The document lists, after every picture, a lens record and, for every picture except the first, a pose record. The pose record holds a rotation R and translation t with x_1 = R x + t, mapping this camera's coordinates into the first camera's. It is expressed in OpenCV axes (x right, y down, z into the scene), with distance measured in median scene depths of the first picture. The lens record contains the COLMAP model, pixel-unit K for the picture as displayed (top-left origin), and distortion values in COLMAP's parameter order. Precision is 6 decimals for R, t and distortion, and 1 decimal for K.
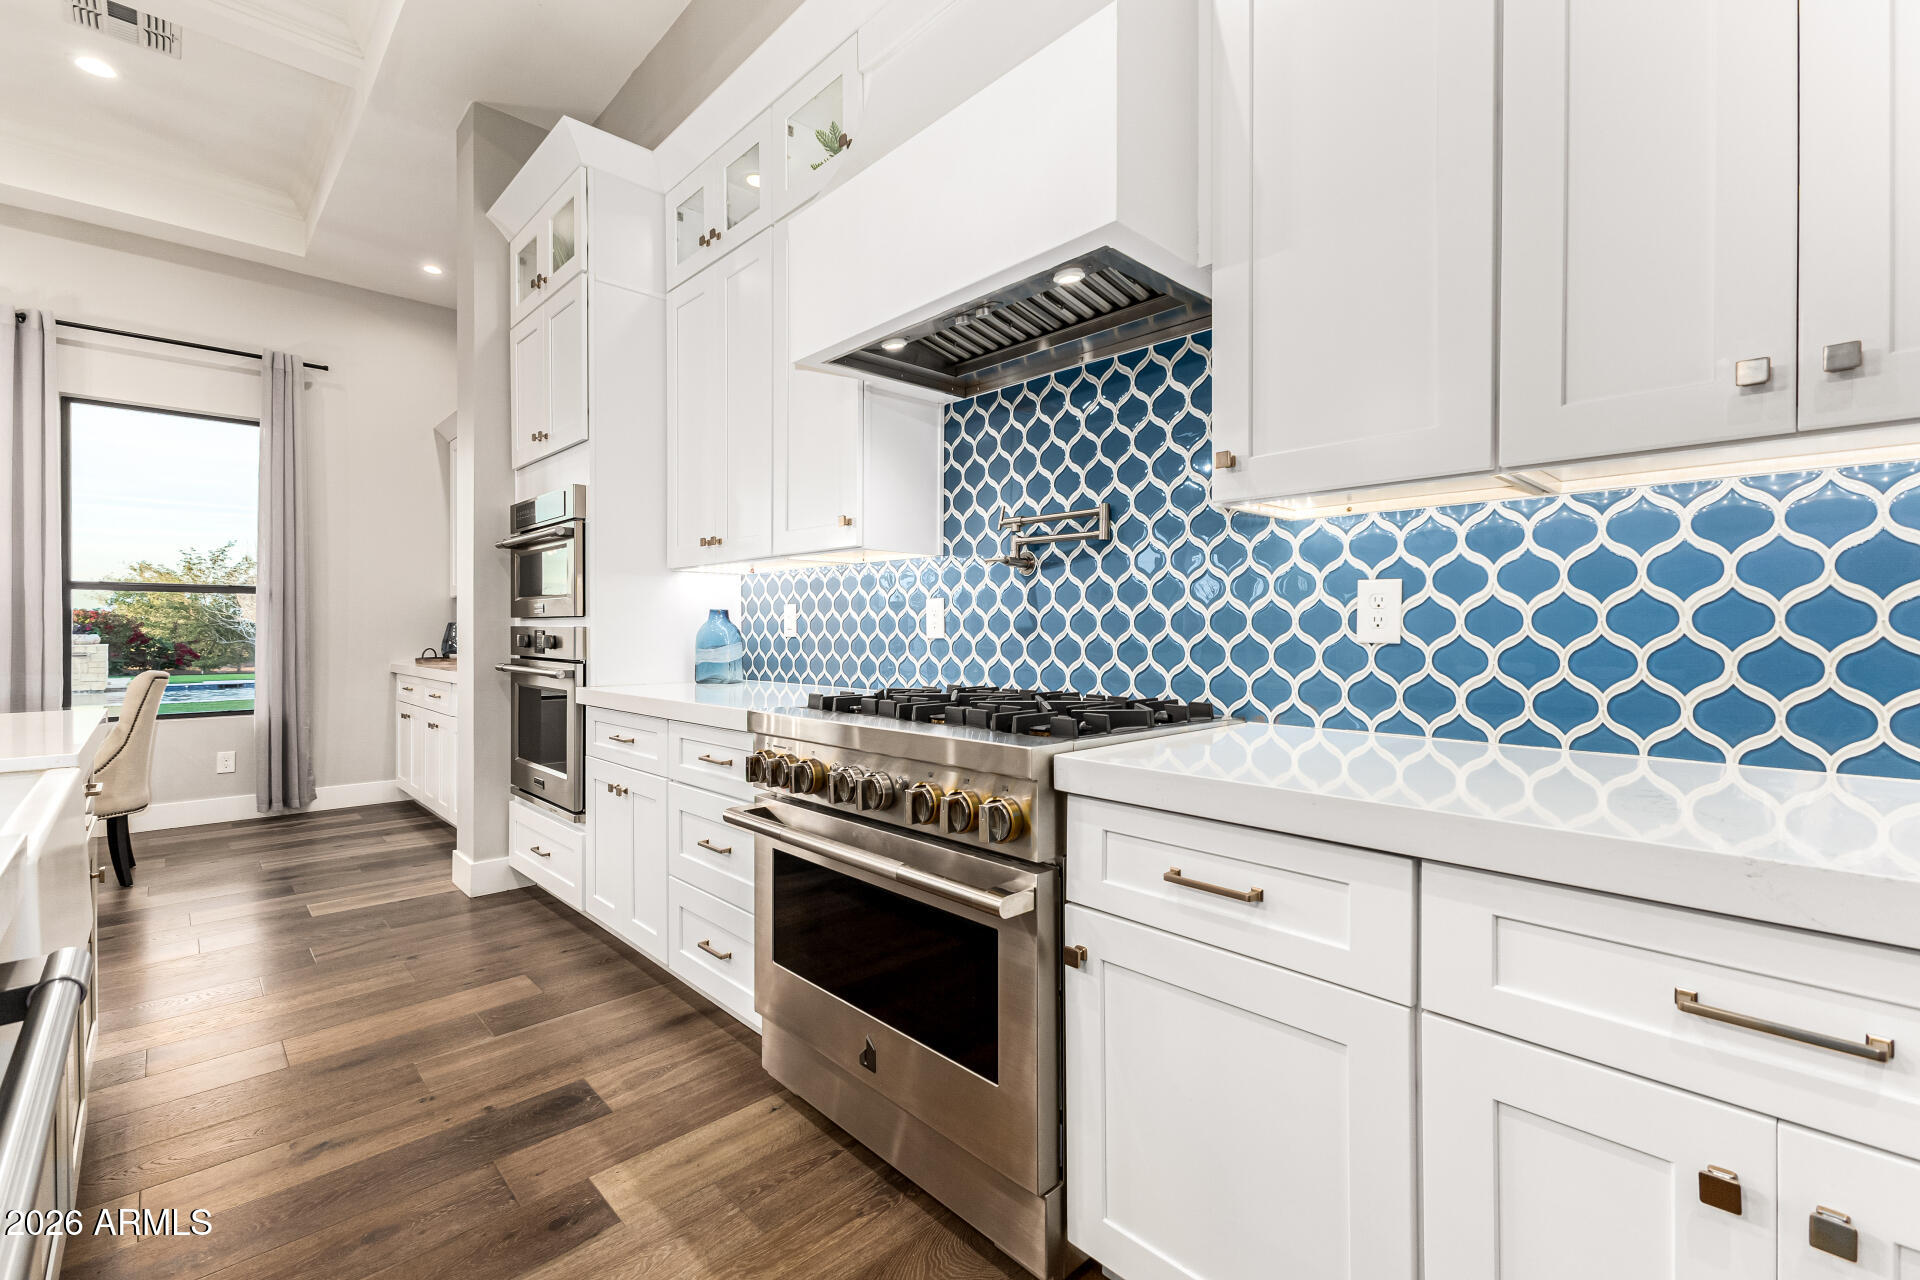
lens RADIAL K [[832.9, 0, 950.0], [0, 832.9, 635.0], [0, 0, 1]] dist [0.007233, -0.001096]
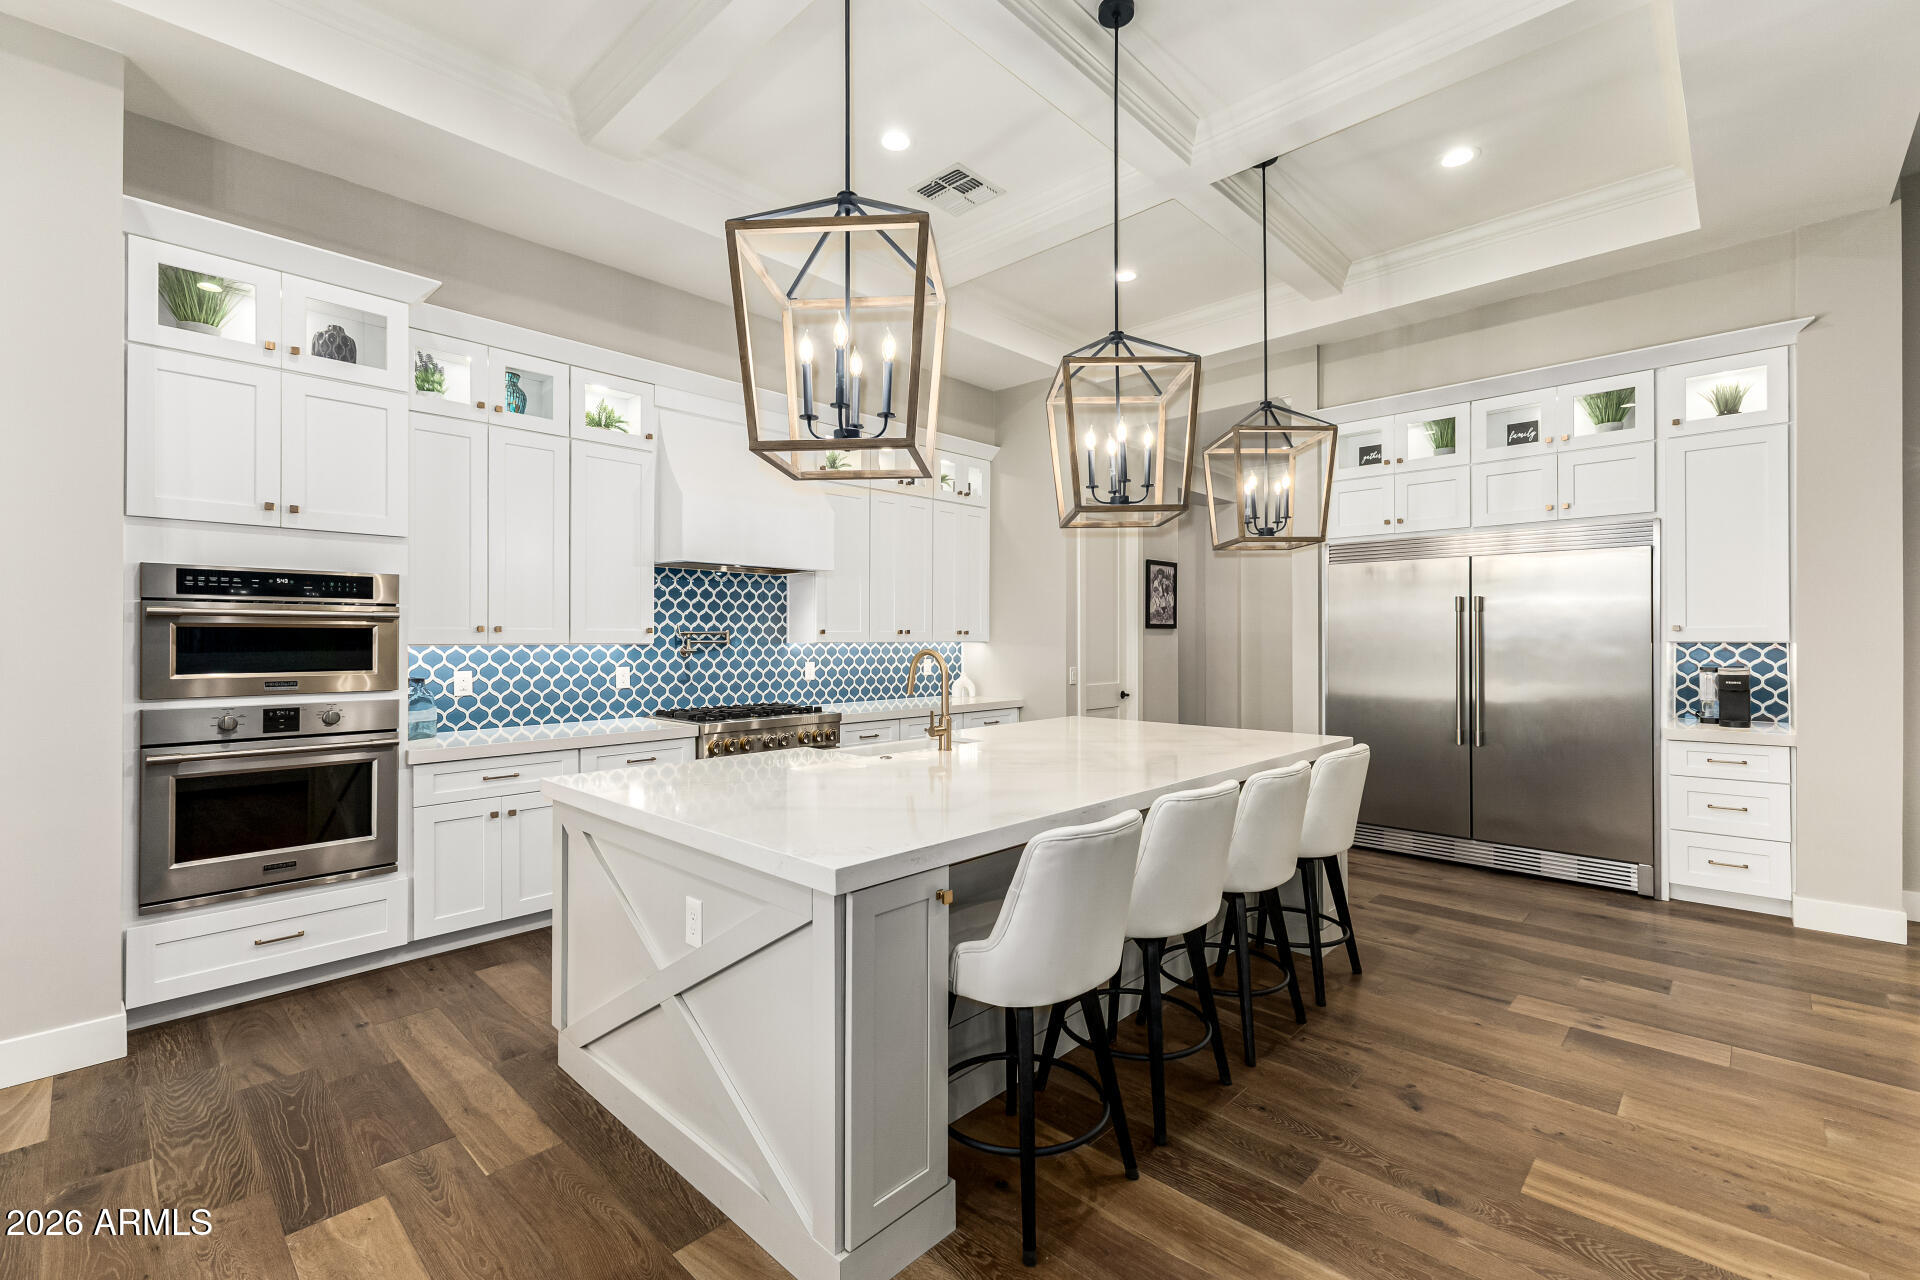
lens RADIAL K [[832.9, 0, 965.1], [0, 832.9, 641.1], [0, 0, 1]] dist [0.007233, -0.001096]
pose [[-0.056399, -0.000927, 0.998408, -2.384433], [0.009679, 0.999952, 0.001475, -0.120114], [-0.998361, 0.009747, -0.056387, 0.421580]]
